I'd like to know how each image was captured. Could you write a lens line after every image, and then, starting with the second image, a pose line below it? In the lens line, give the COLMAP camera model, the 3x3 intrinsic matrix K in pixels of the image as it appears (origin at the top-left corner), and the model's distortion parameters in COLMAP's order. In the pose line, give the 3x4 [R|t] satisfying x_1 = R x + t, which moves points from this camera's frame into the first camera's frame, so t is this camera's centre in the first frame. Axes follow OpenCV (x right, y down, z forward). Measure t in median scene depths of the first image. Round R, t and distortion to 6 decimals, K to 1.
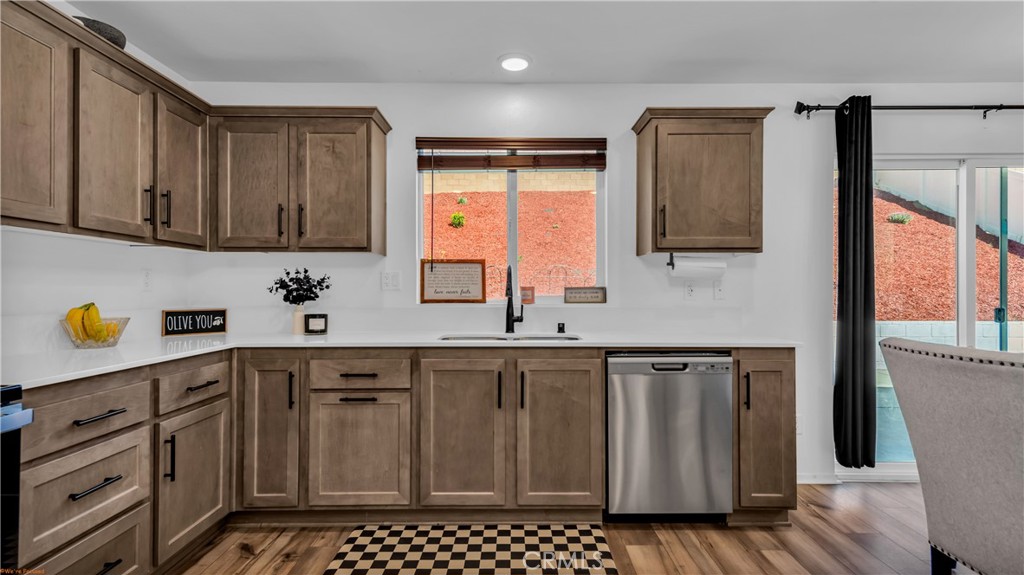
lens RADIAL K [[503.1, 0, 512.0], [0, 503.1, 287.5], [0, 0, 1]] dist [0.022209, 0.000225]
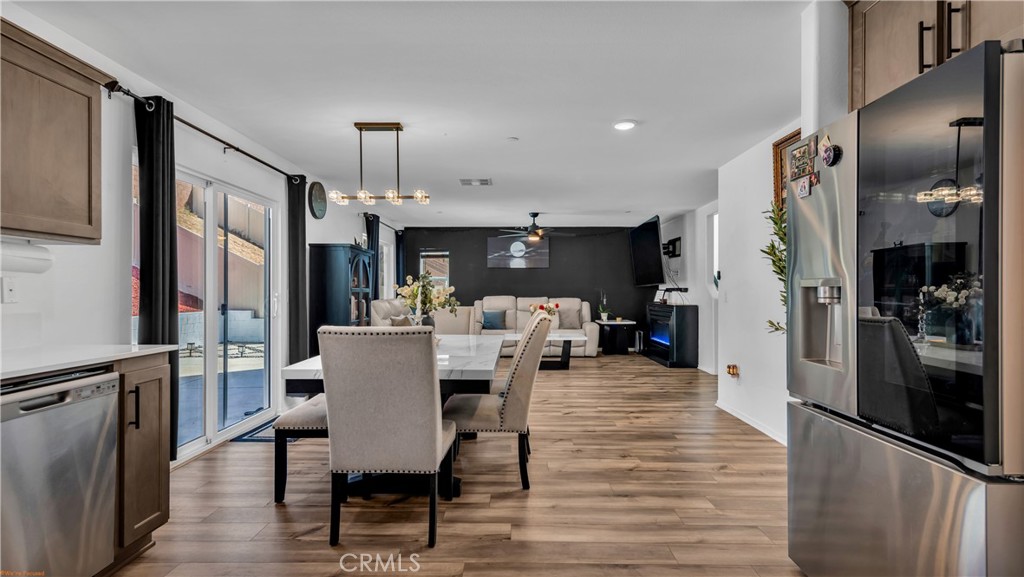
lens RADIAL K [[503.1, 0, 512.0], [0, 503.1, 288.5], [0, 0, 1]] dist [0.022209, 0.000225]
pose [[0.004150, 0.002179, 0.999989, -0.355910], [-0.006896, 0.999974, -0.002150, -0.000218], [-0.999968, -0.006887, 0.004165, 0.323546]]
